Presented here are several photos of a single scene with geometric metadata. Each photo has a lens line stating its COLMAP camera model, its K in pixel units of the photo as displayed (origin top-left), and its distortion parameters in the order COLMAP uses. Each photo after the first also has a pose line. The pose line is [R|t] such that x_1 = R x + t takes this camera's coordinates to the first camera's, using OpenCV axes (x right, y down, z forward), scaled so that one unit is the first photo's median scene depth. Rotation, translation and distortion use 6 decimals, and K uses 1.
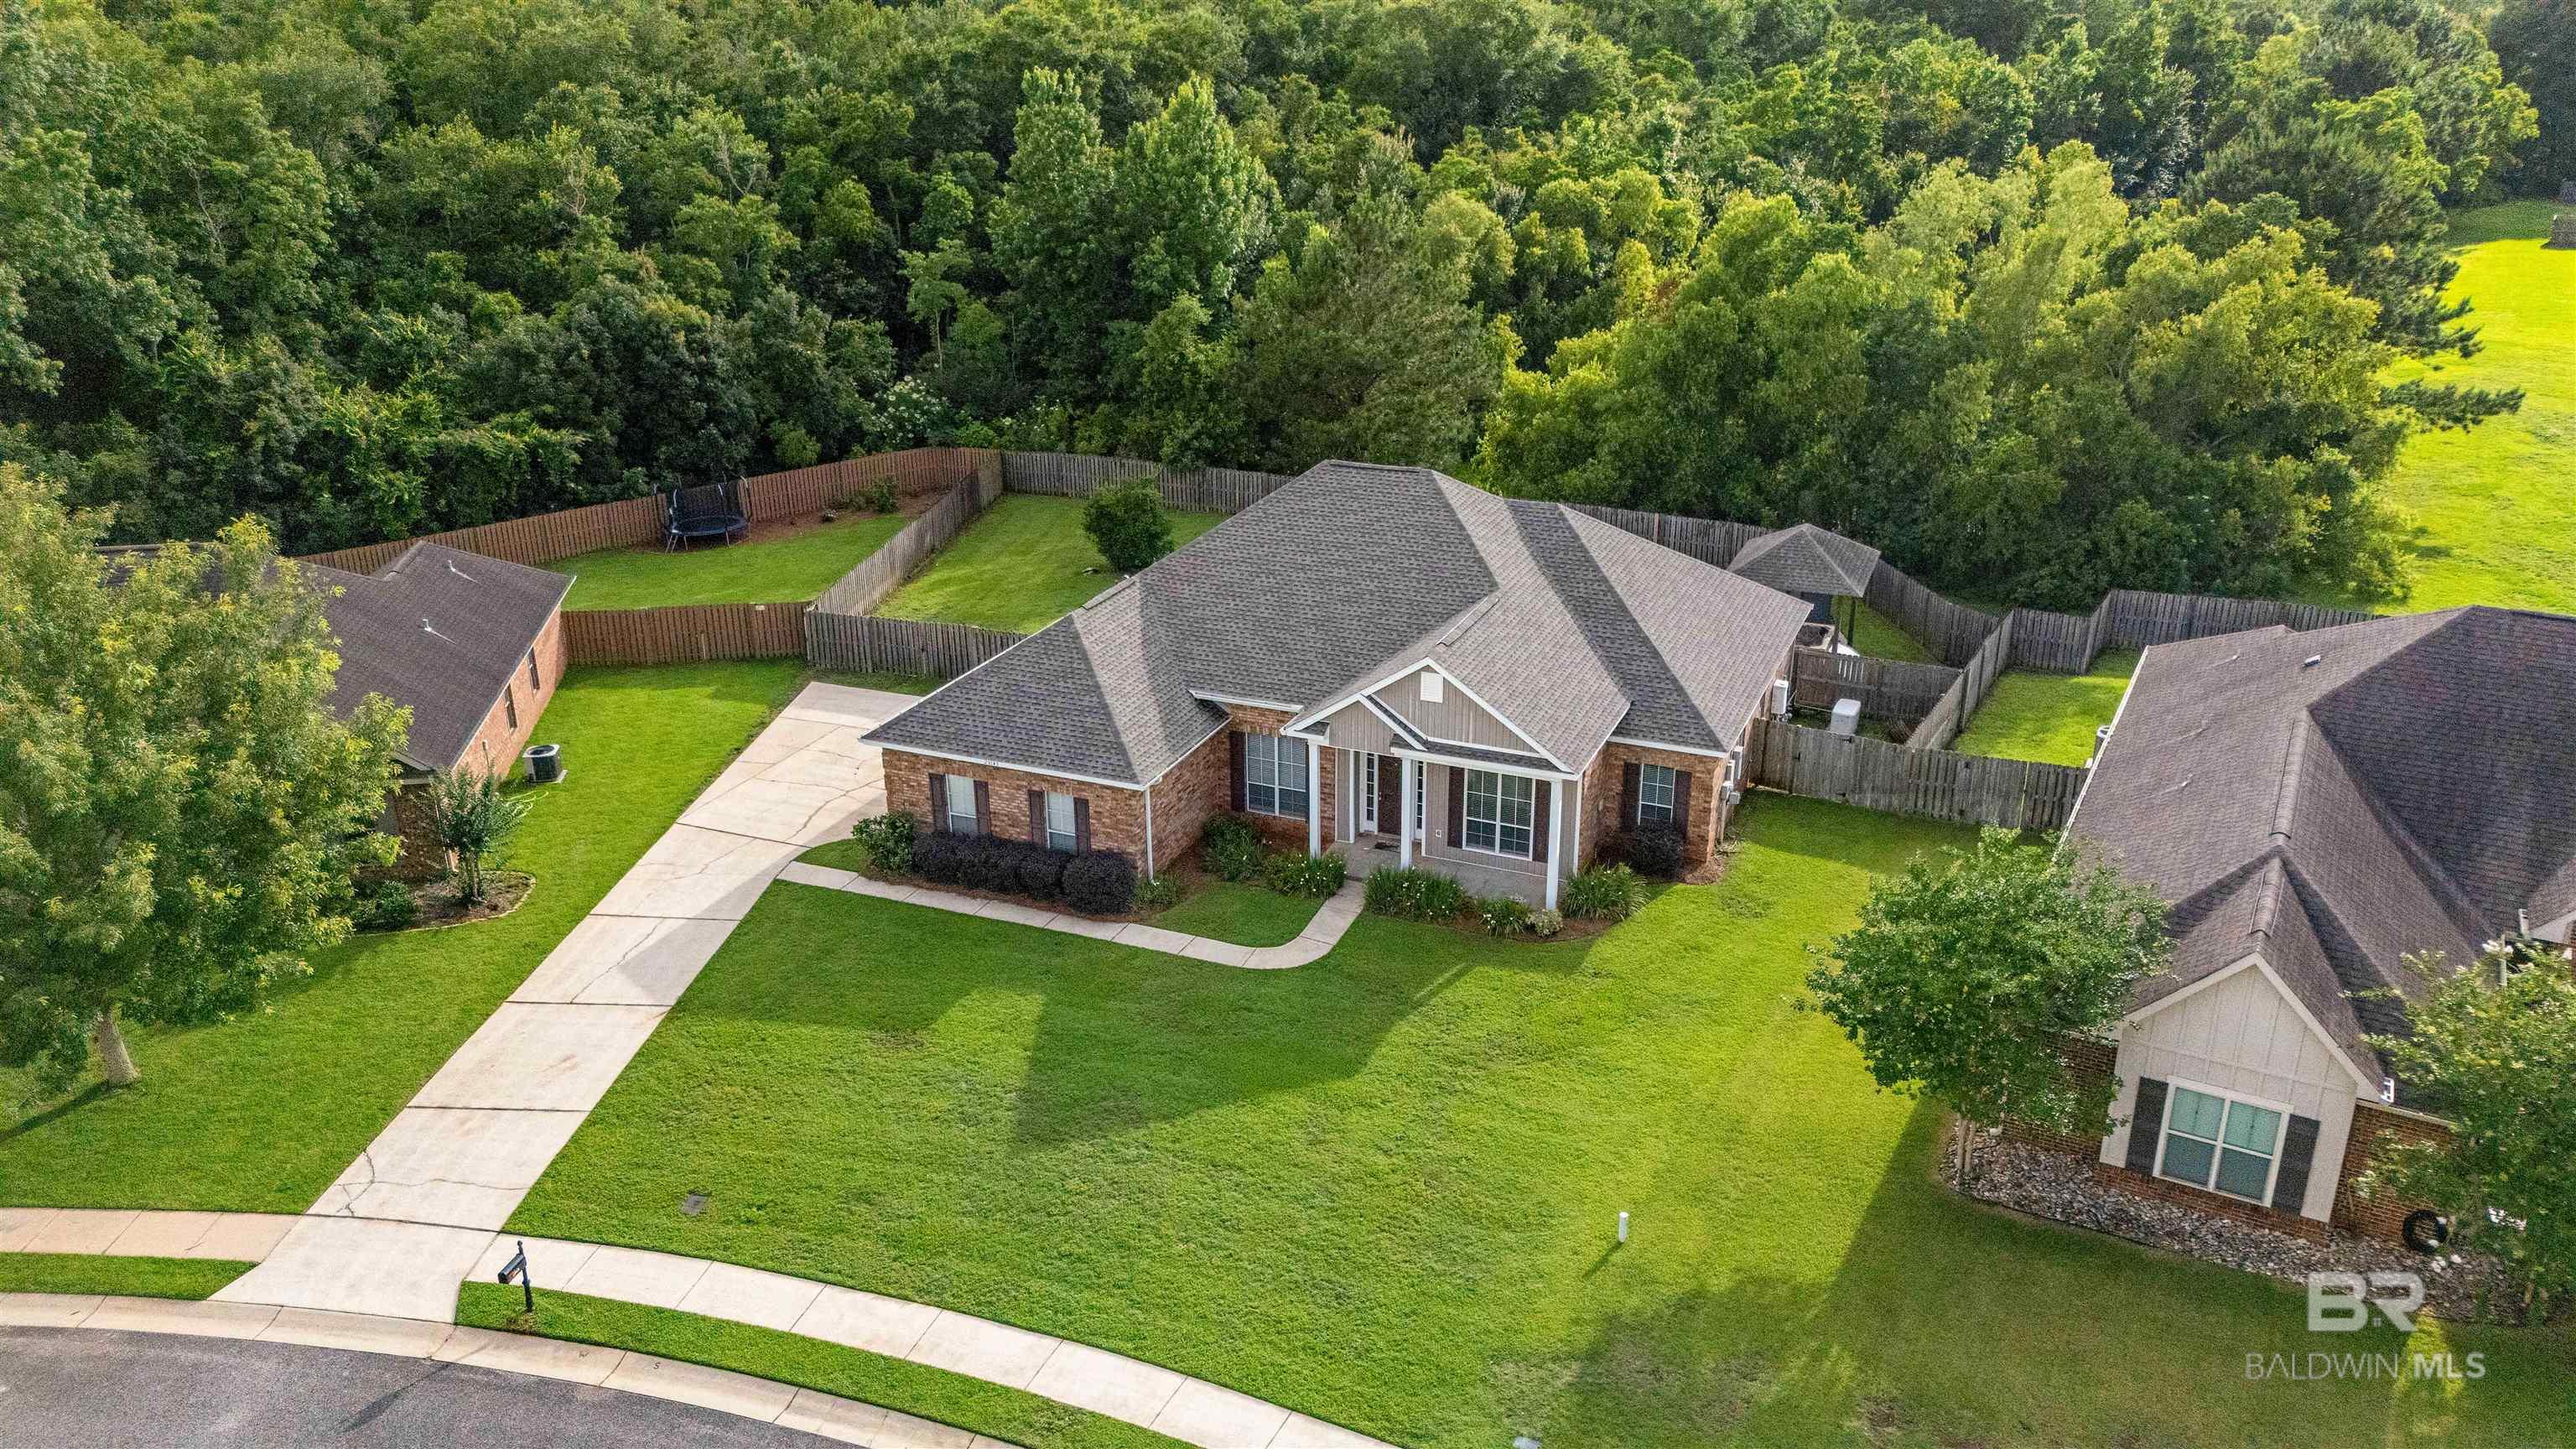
lens RADIAL K [[1814.7, 0, 1289.3], [0, 1814.7, 825.2], [0, 0, 1]] dist [0.038491, -0.000272]
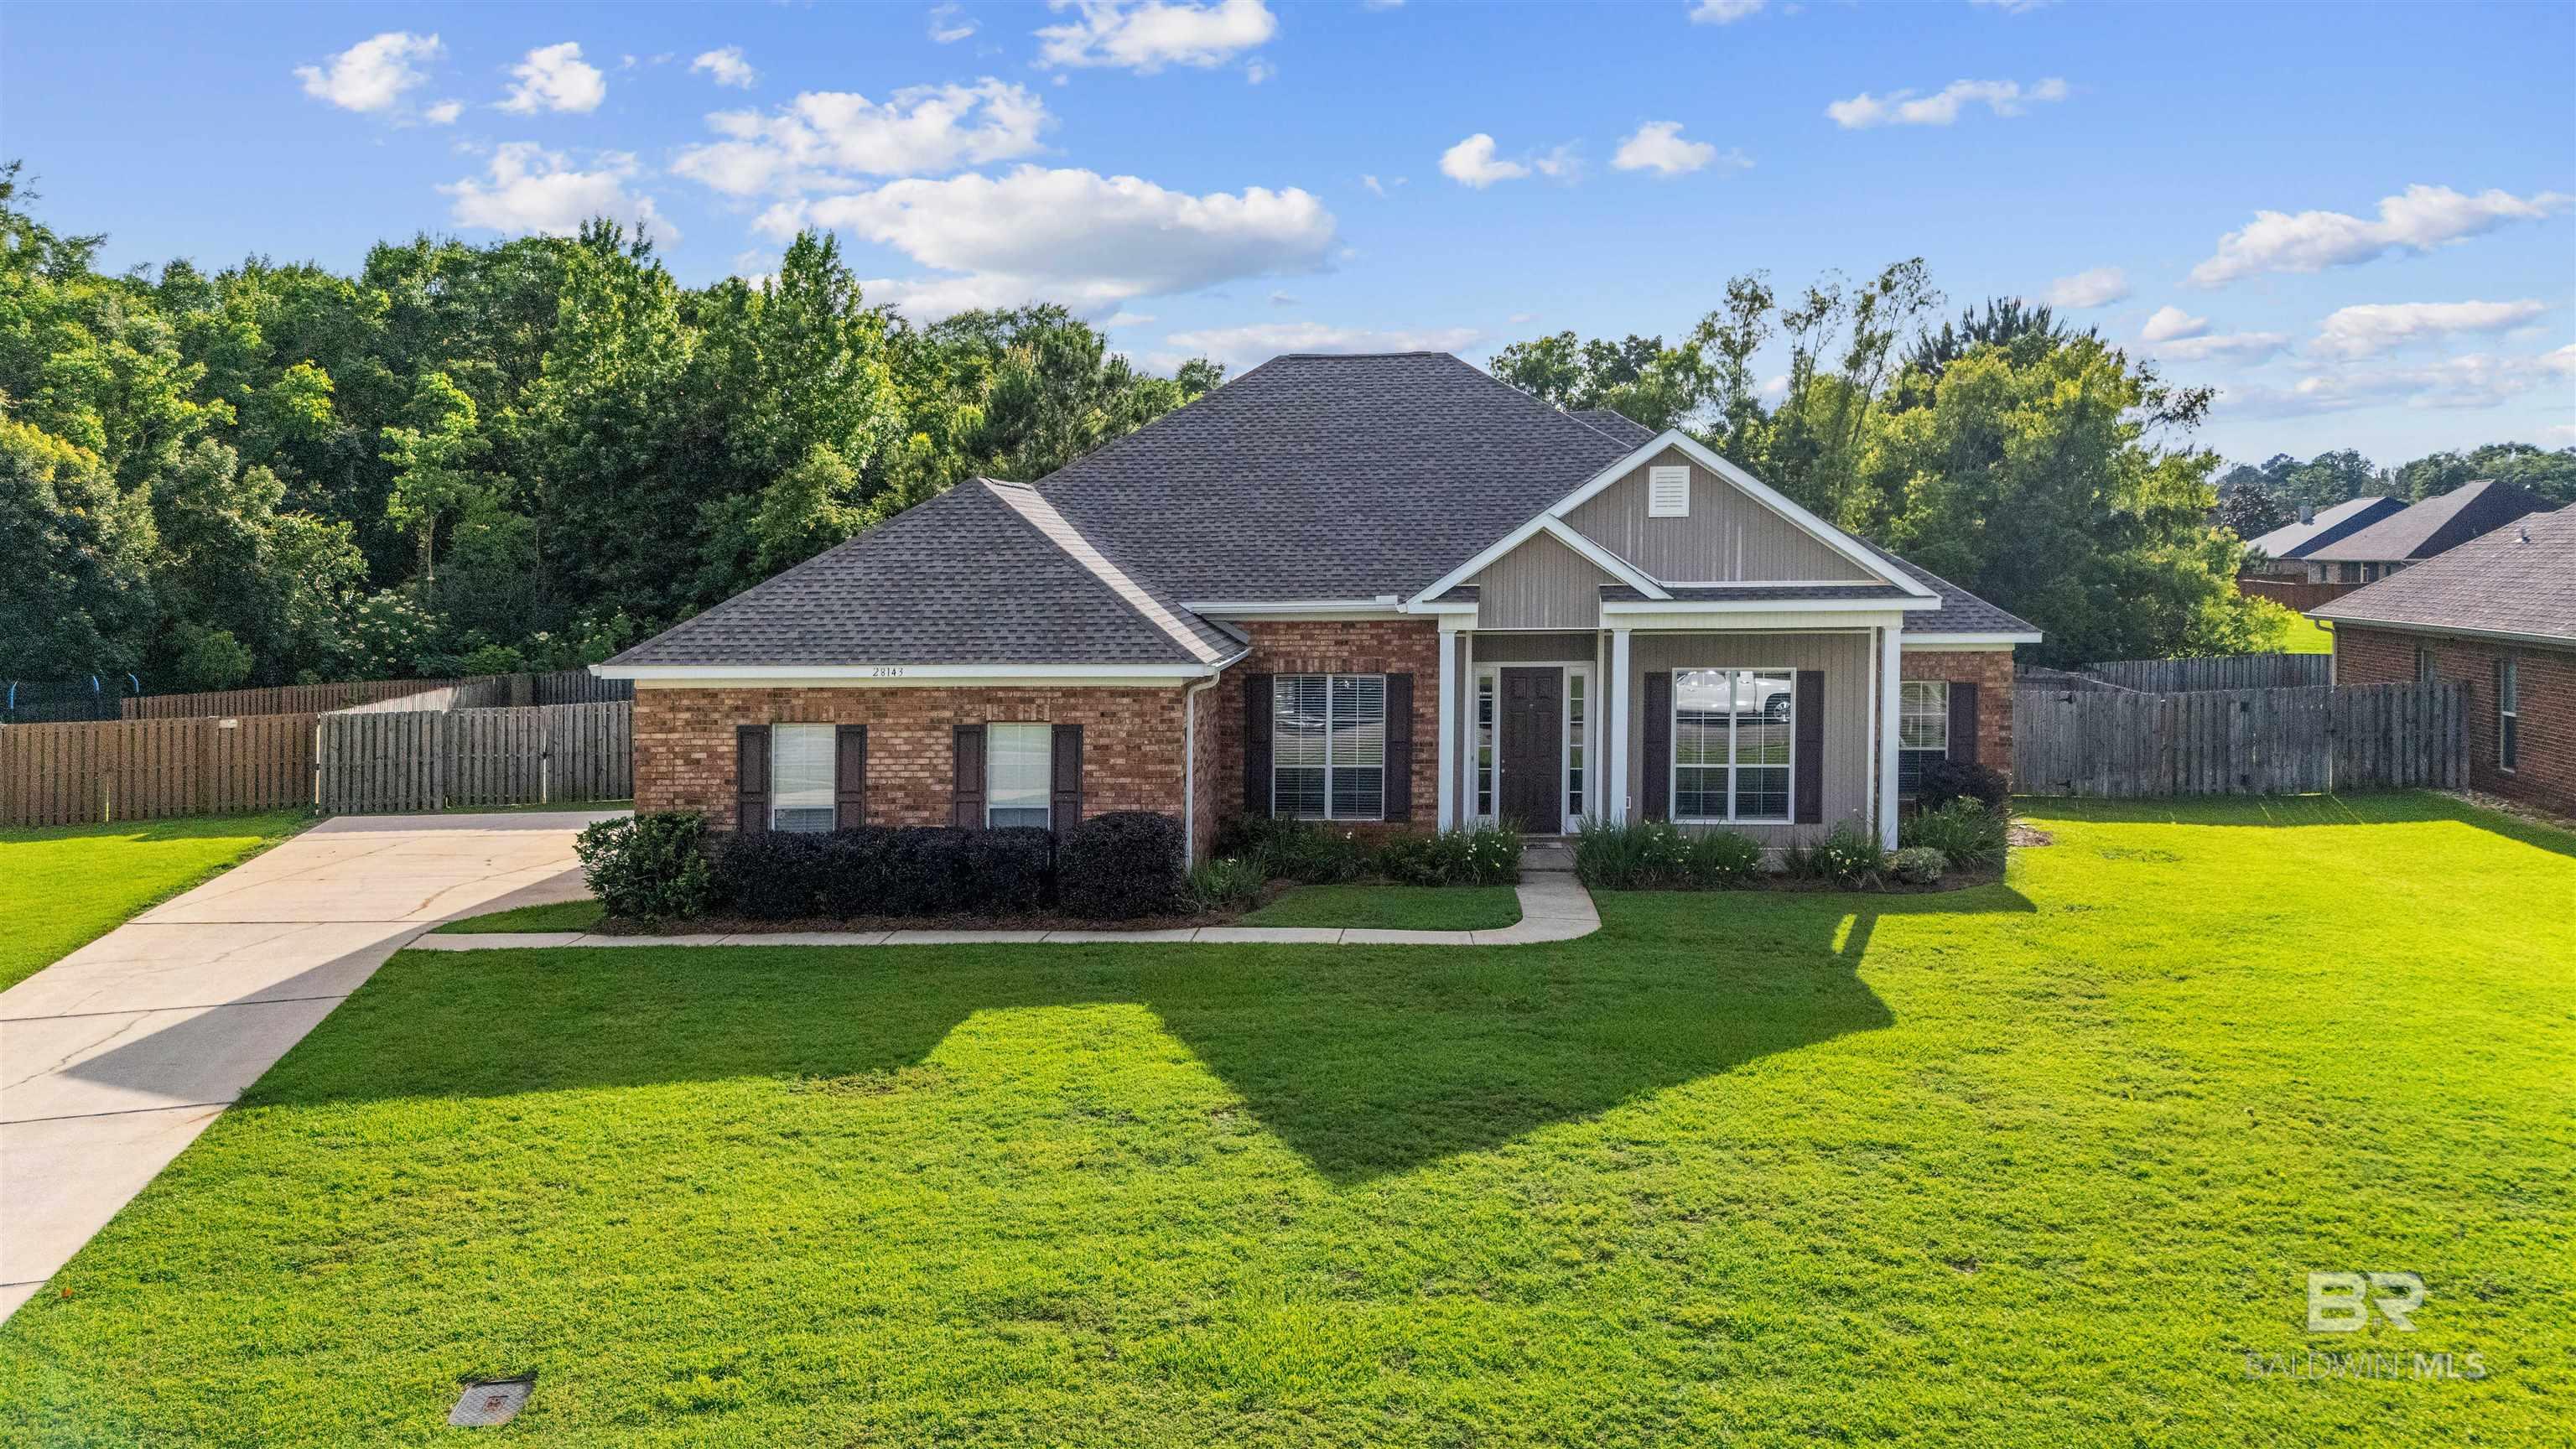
lens RADIAL K [[1938.8, 0, 1286.7], [0, 1938.8, 606.8], [0, 0, 1]] dist [0.044907, -0.028248]
pose [[0.947411, -0.010567, 0.319844, -0.227746], [0.137559, 0.915856, -0.377208, 0.171814], [-0.288945, 0.401368, 0.869146, 0.459109]]
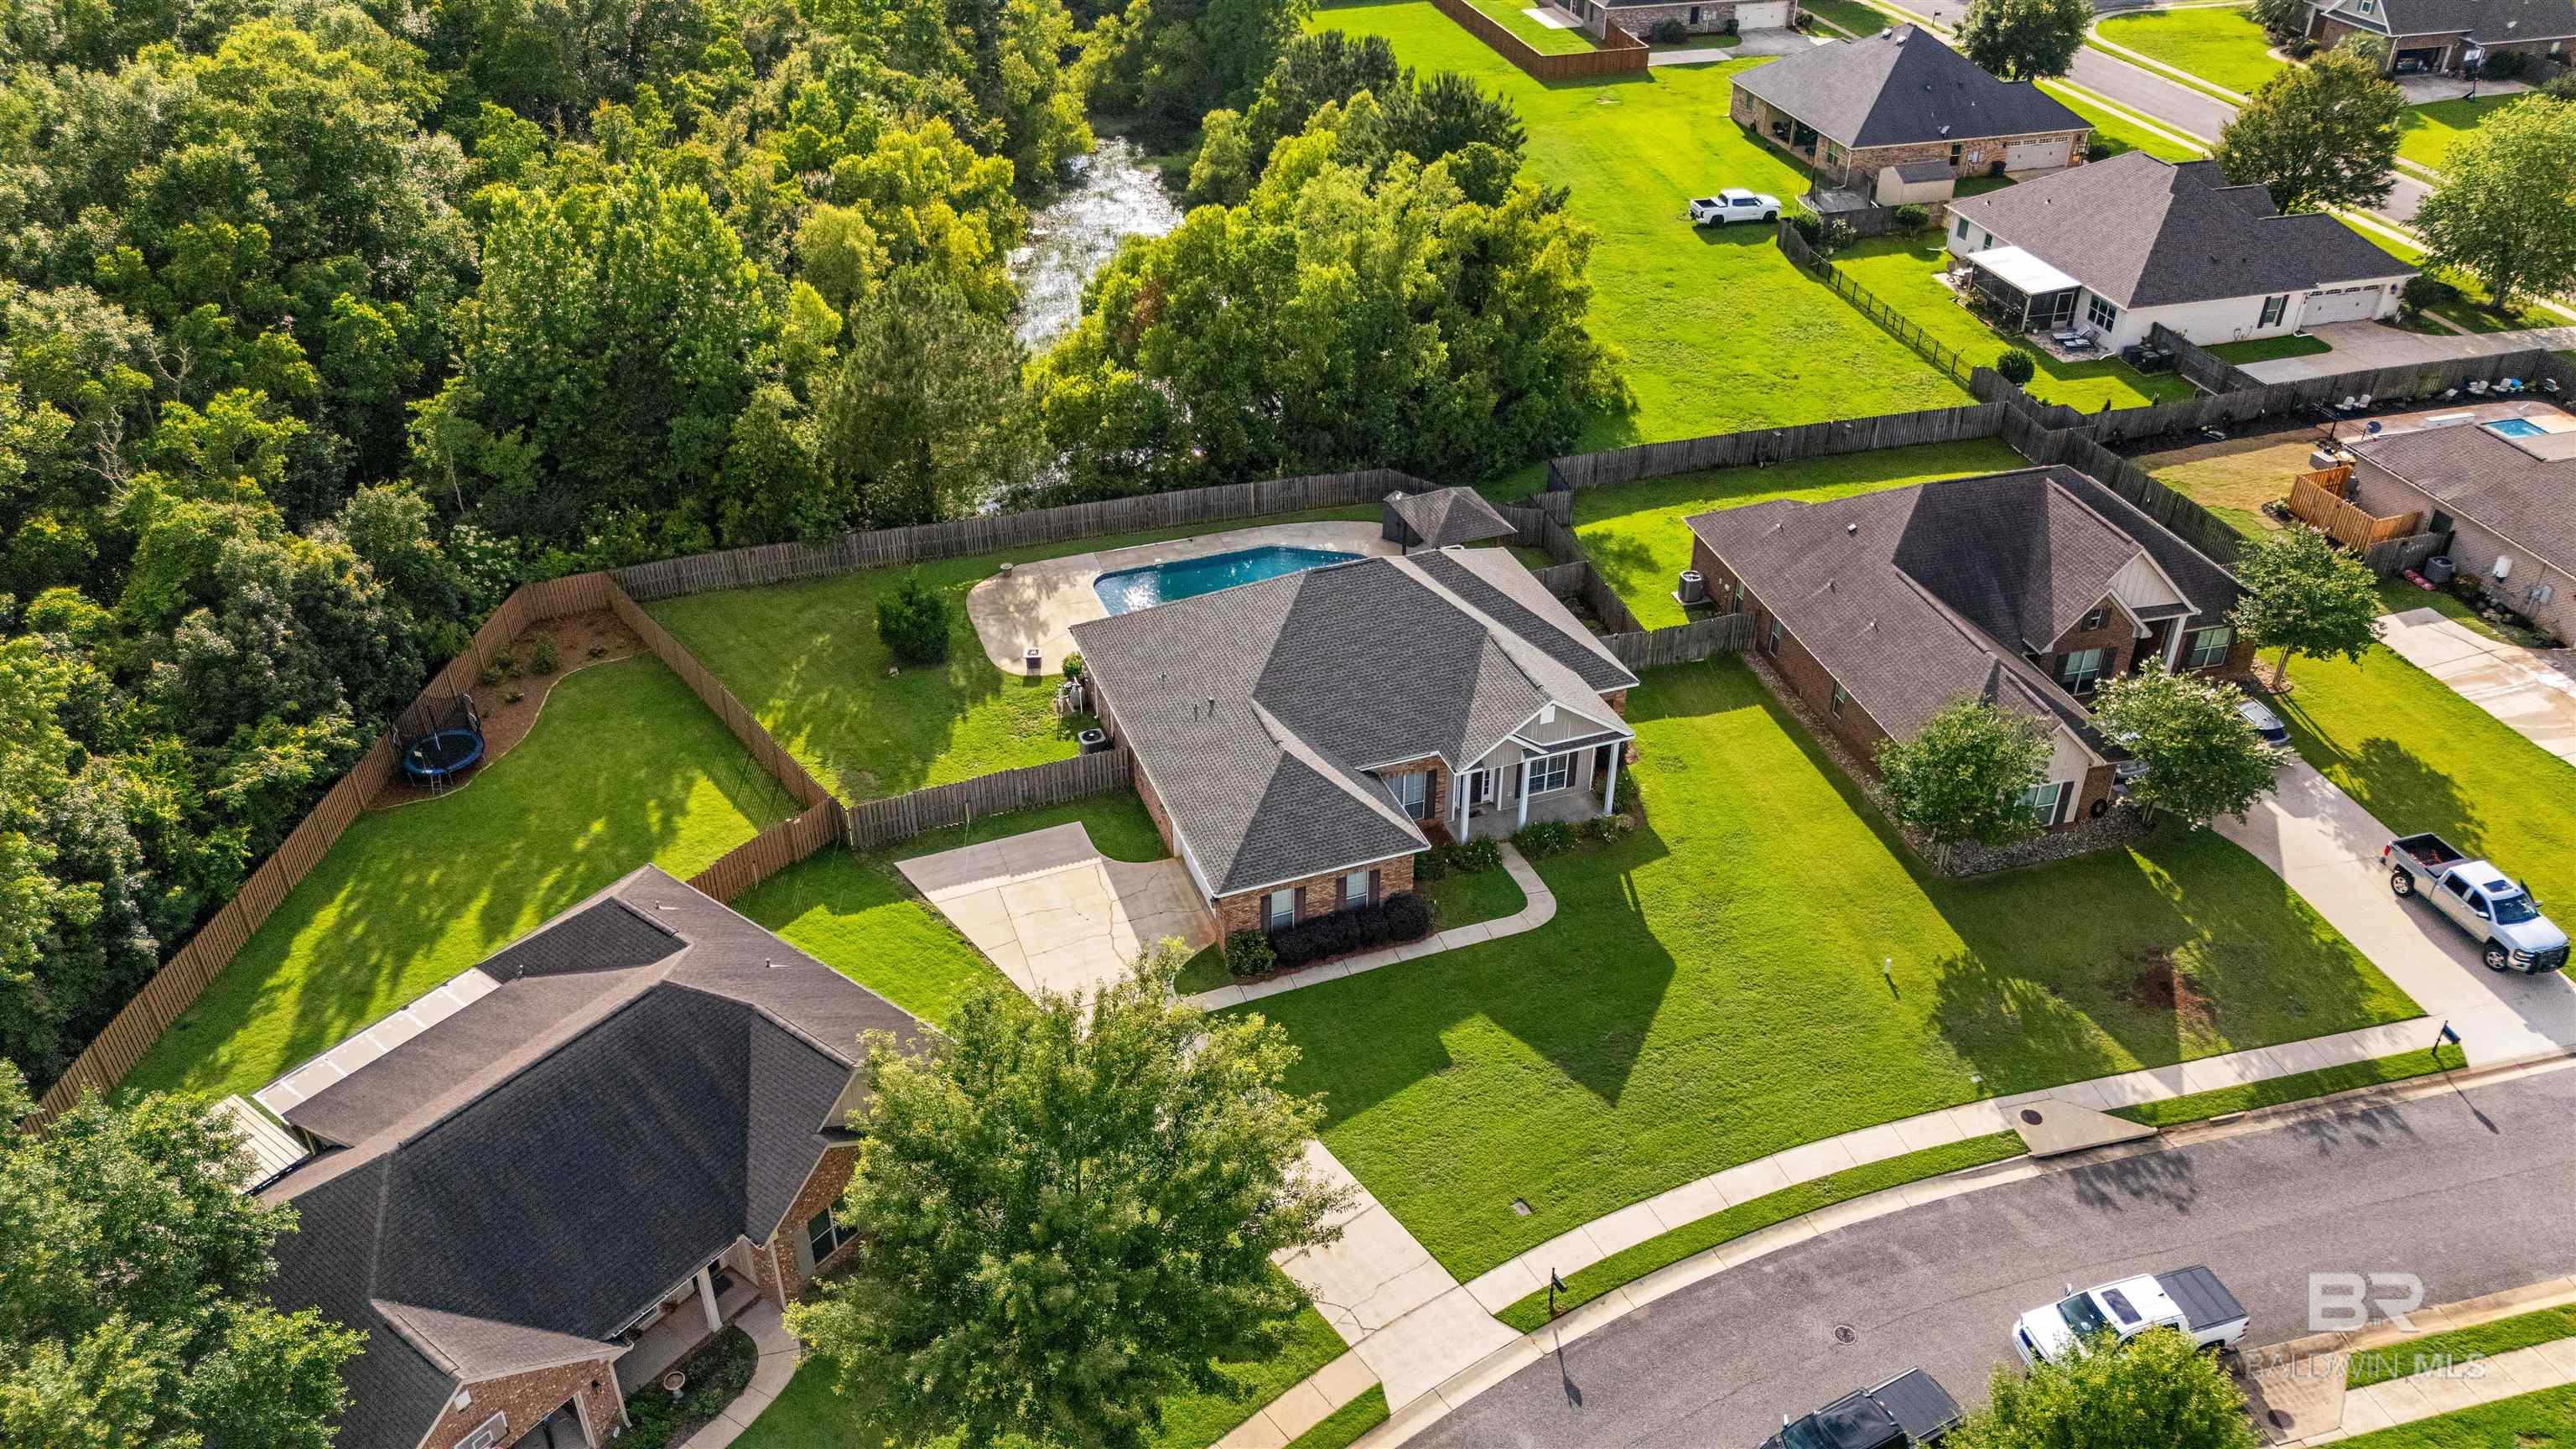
lens RADIAL K [[1899.3, 0, 1288.0], [0, 1899.3, 724.5], [0, 0, 1]] dist [0.050896, -0.028525]
pose [[0.726822, -0.365205, 0.581683, -0.971189], [0.286783, 0.930924, 0.226133, -0.468954], [-0.624088, 0.002458, 0.781350, -0.132960]]
